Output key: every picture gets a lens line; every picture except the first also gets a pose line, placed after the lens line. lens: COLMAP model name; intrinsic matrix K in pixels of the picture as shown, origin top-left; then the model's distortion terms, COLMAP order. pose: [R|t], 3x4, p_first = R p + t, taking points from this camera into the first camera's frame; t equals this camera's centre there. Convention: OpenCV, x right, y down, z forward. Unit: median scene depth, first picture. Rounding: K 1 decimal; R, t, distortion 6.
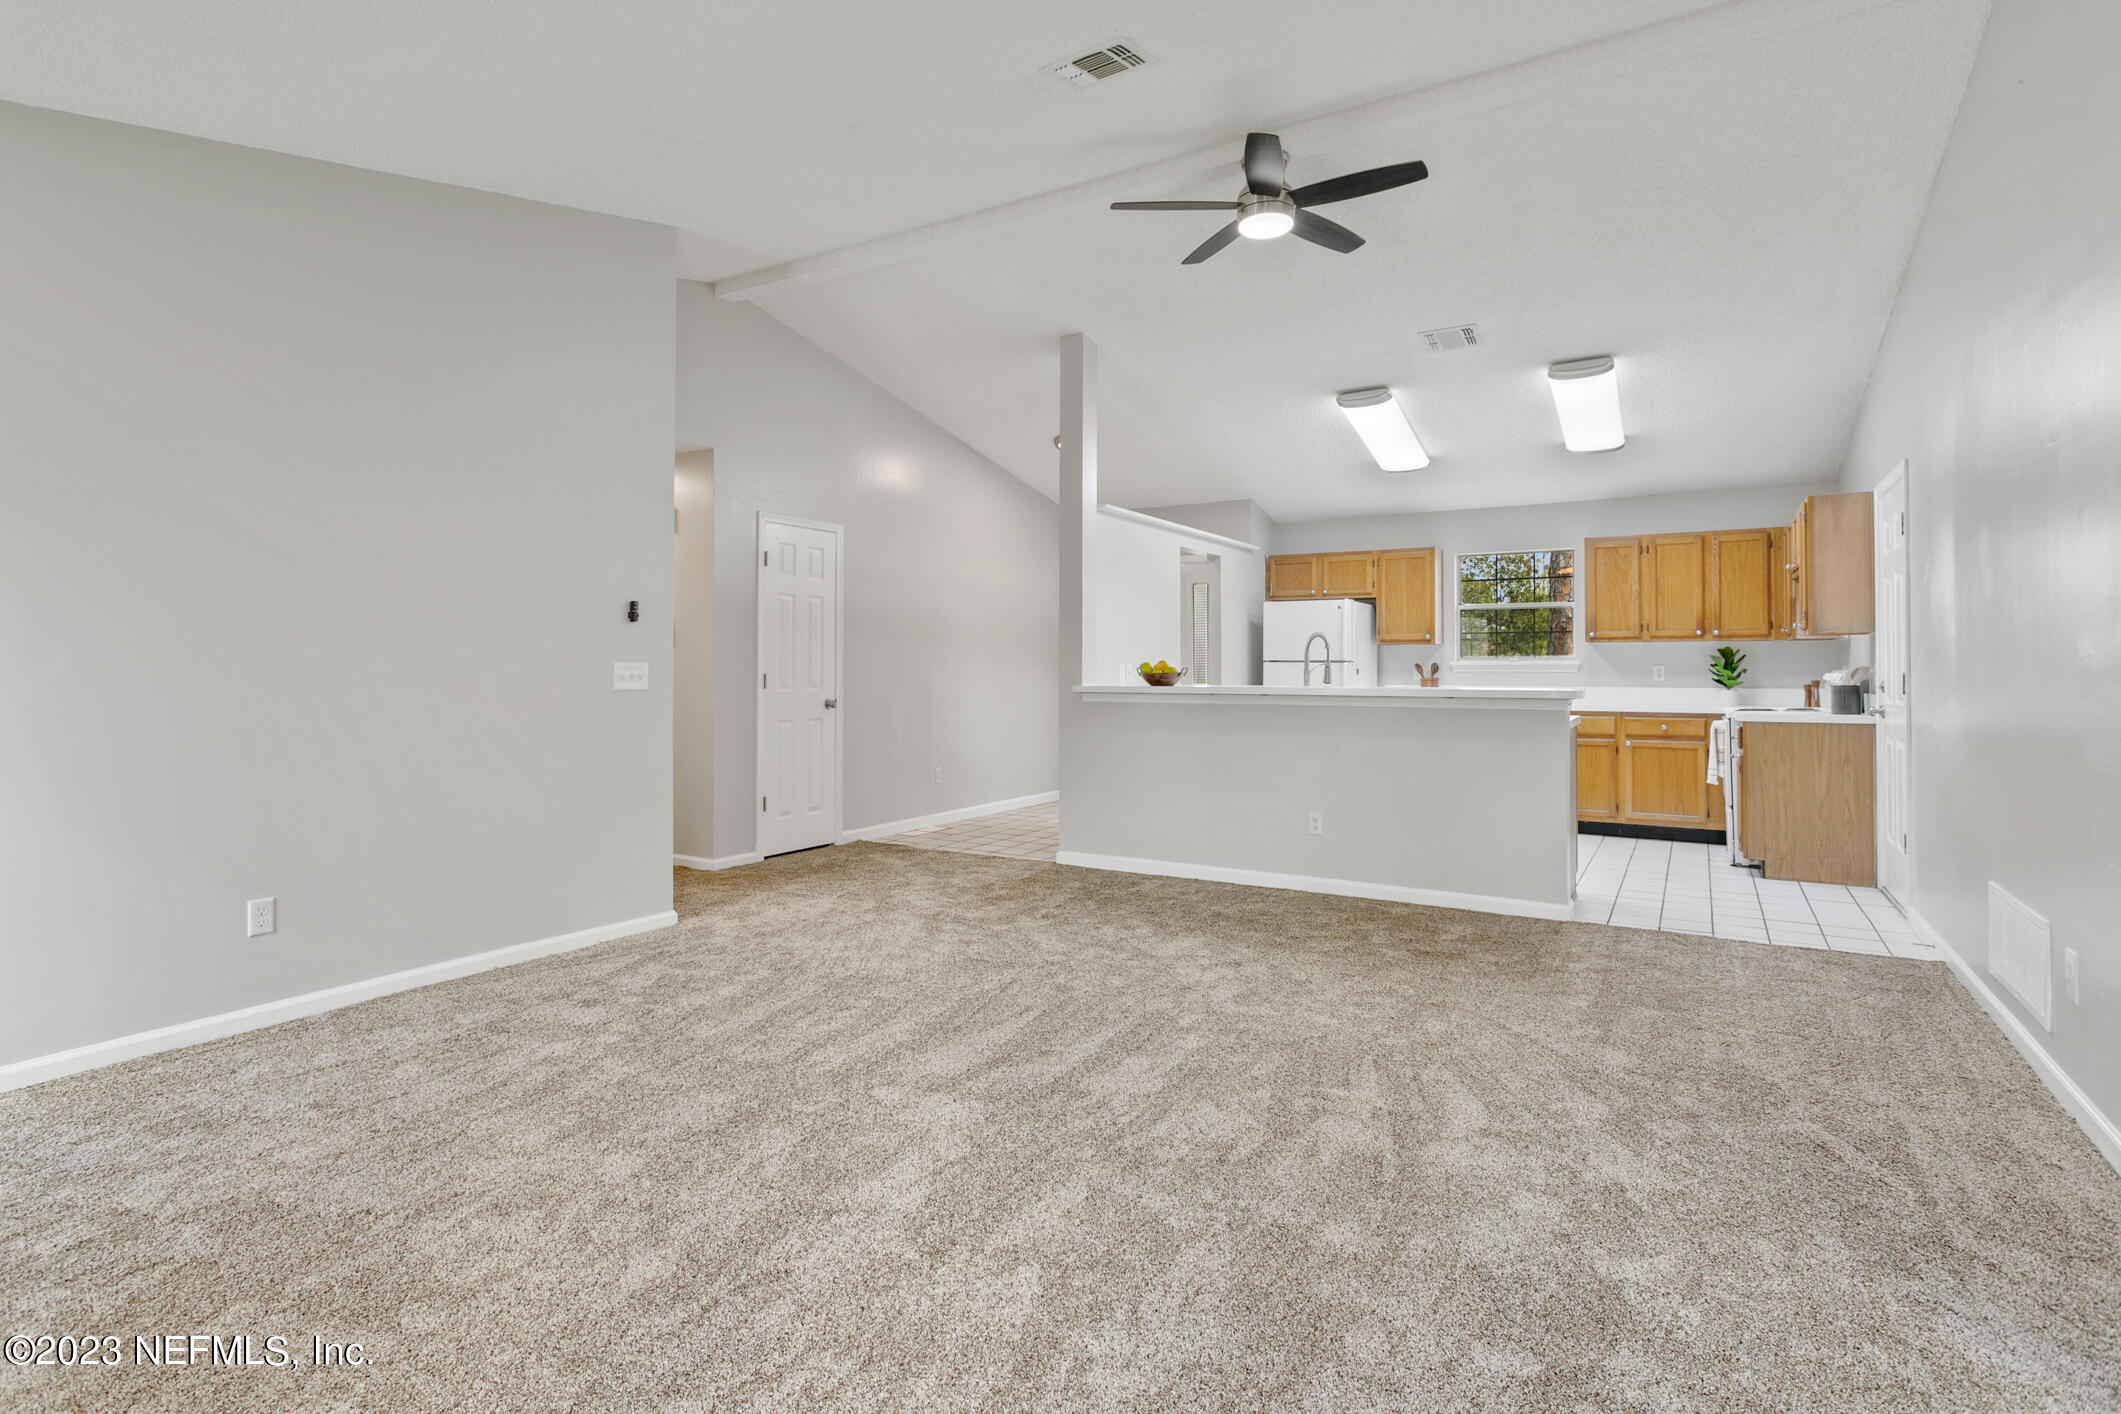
lens RADIAL K [[1041.4, 0, 1091.6], [0, 1041.4, 647.7], [0, 0, 1]] dist [-0.001029, -0.000120]
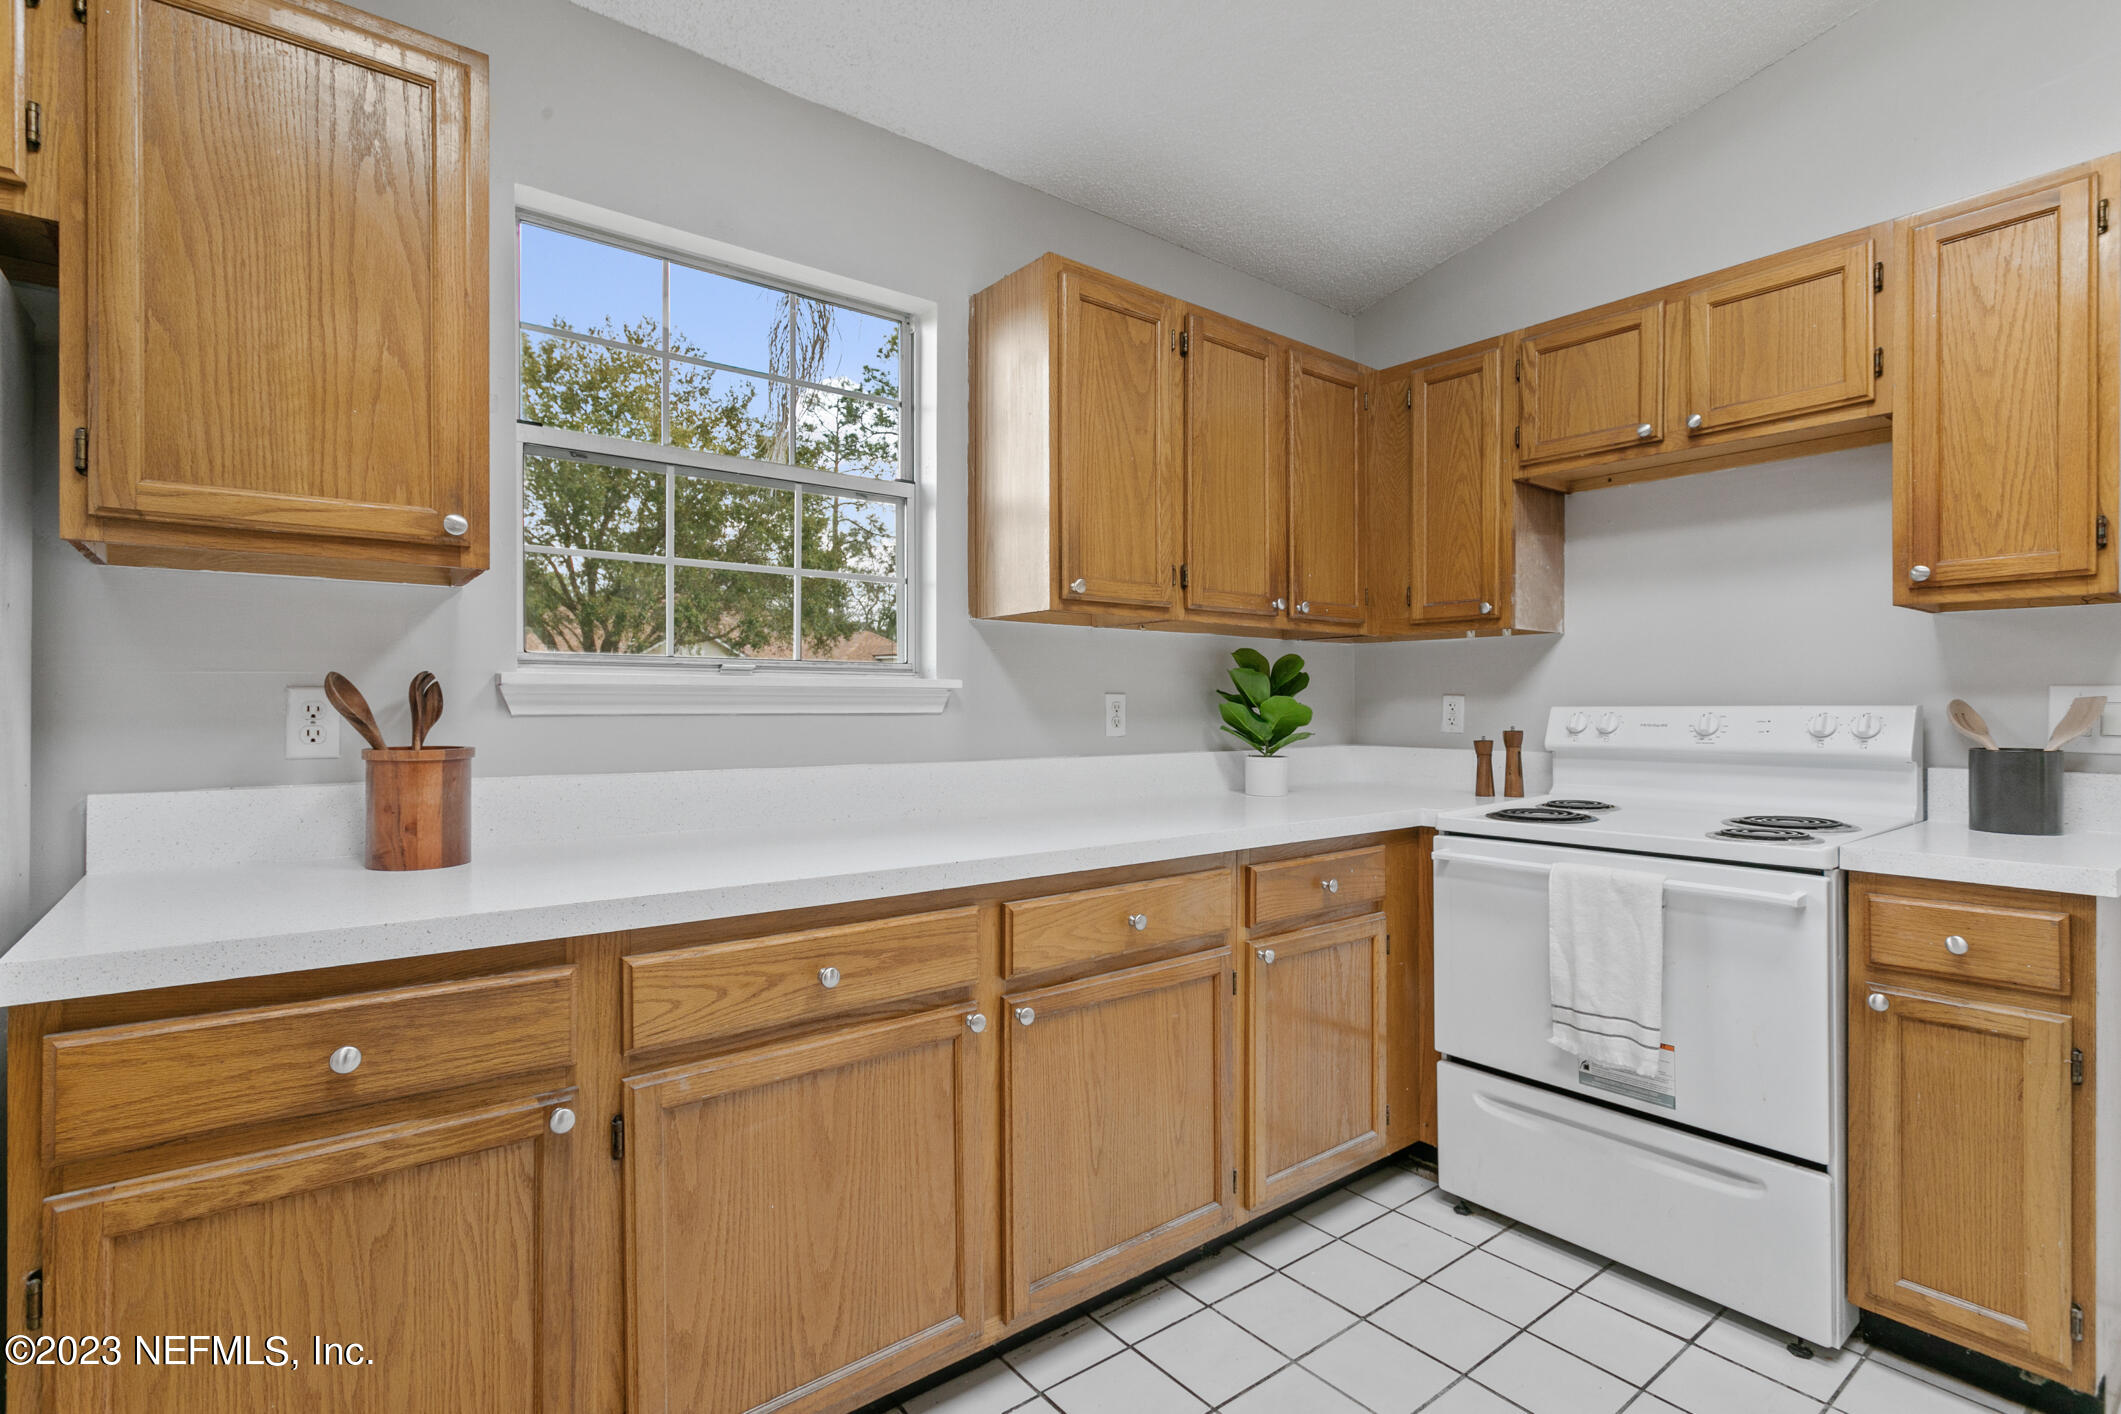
lens RADIAL K [[1024.2, 0, 1060.5], [0, 1024.2, 707.0], [0, 0, 1]] dist [0.003280, 0.000557]
pose [[0.378500, -0.003205, 0.925596, 0.223902], [-0.021600, 0.999691, 0.012295, 0.019087], [-0.925349, -0.024646, 0.378314, 0.949325]]
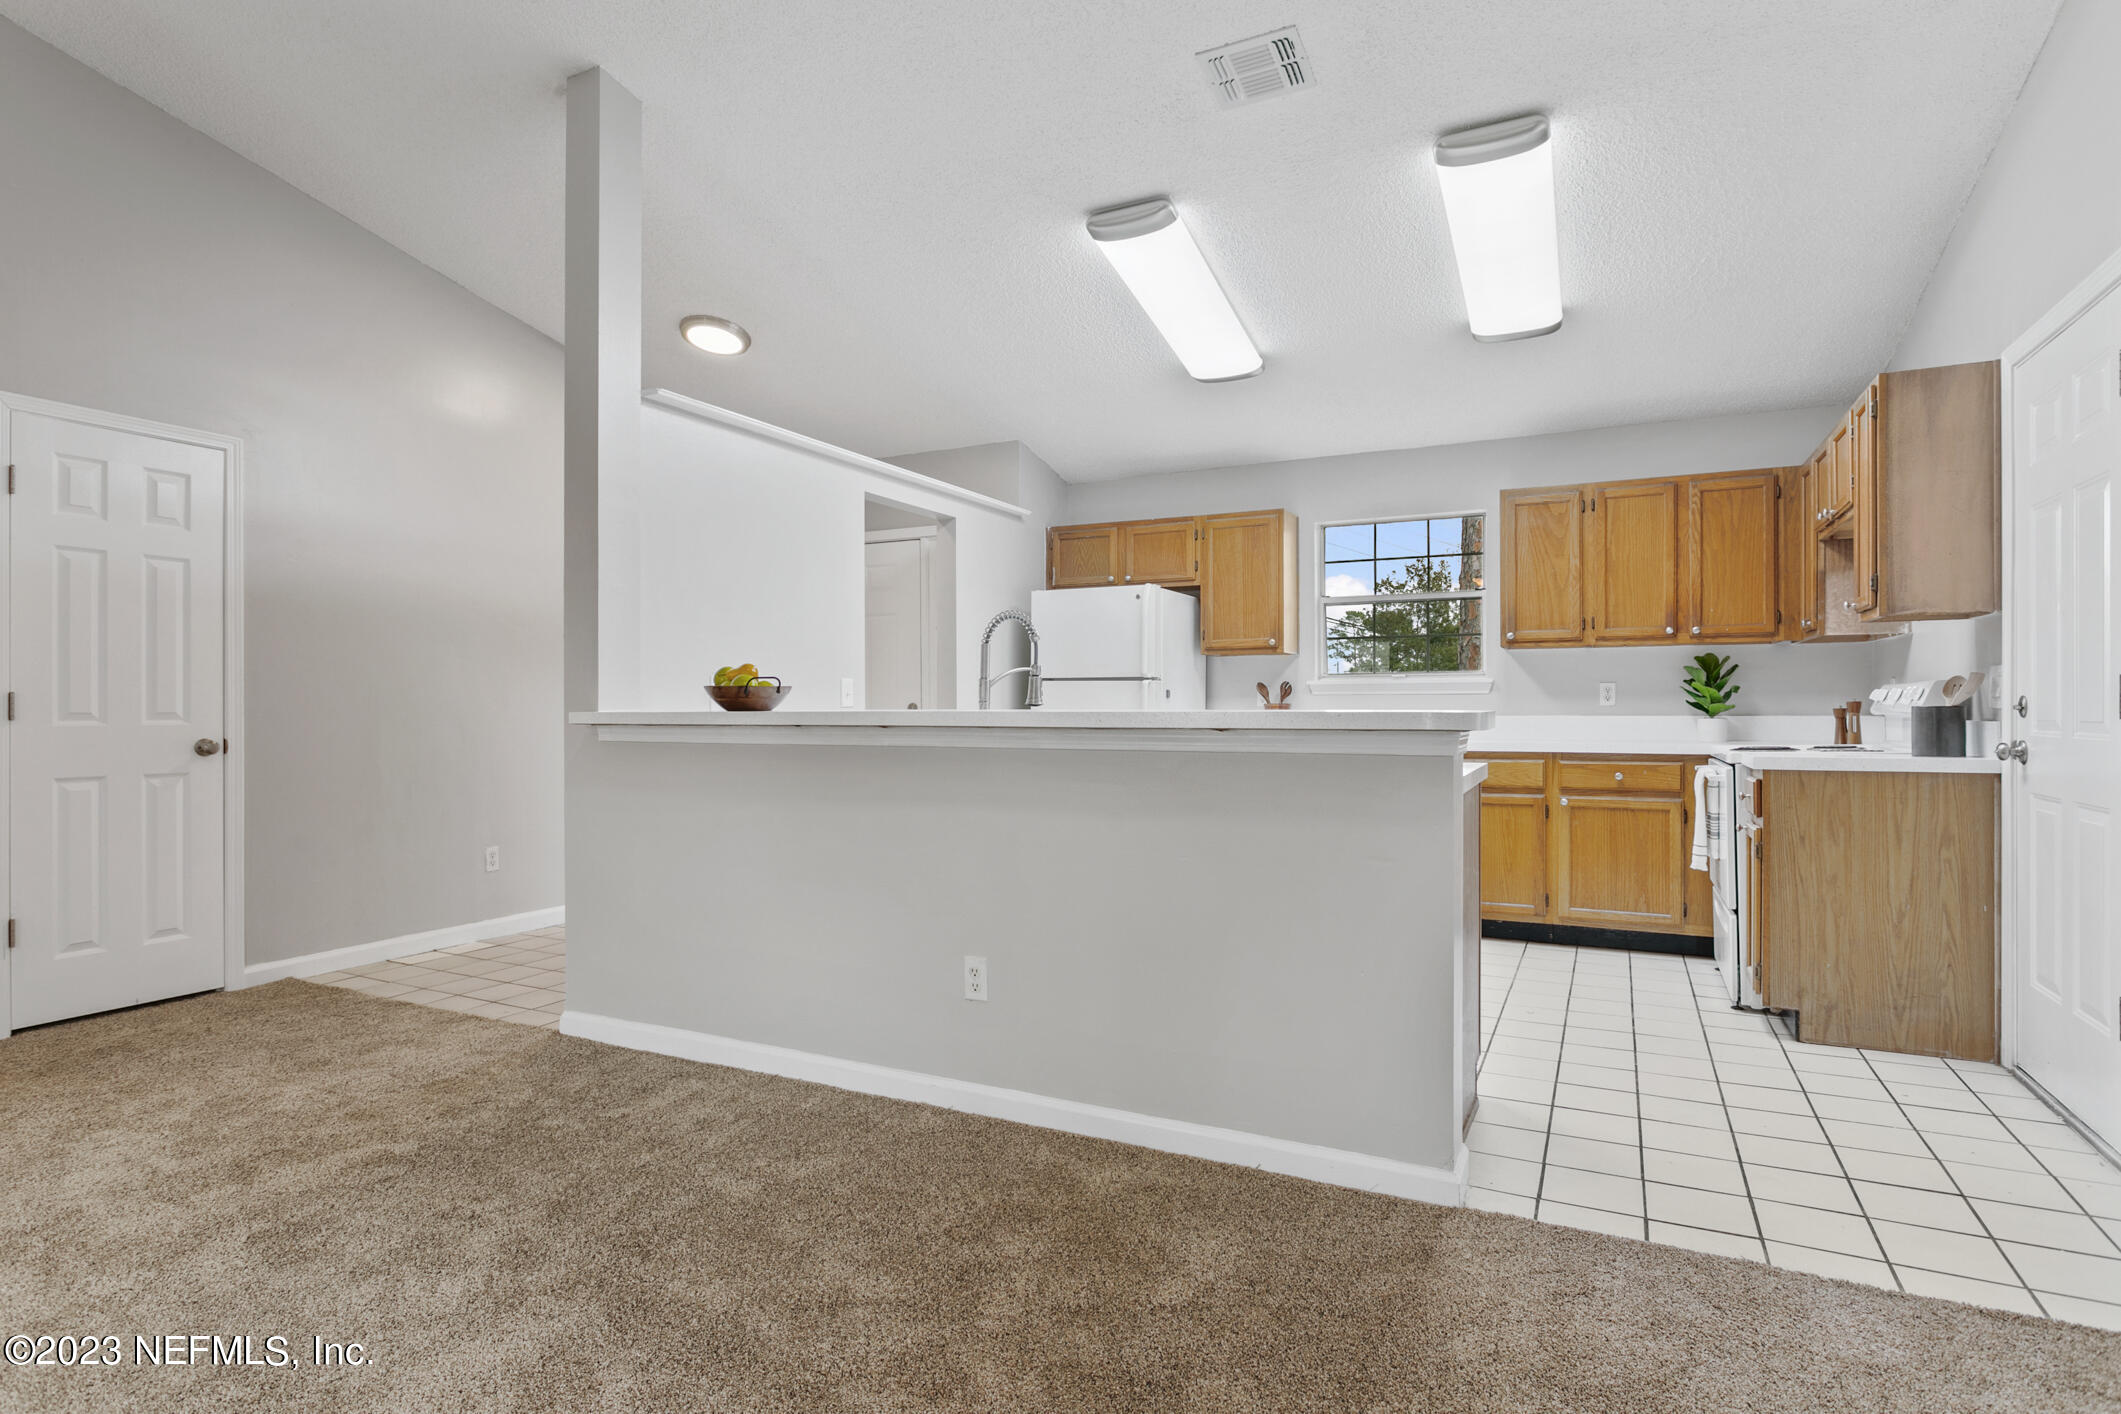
lens RADIAL K [[1091.9, 0, 1057.6], [0, 1091.9, 698.9], [0, 0, 1]] dist [-0.005894, 0.001713]
pose [[0.998572, -0.002645, 0.053364, 0.166298], [0.001904, 0.999901, 0.013930, 0.018439], [-0.053395, -0.013809, 0.998478, 0.343449]]
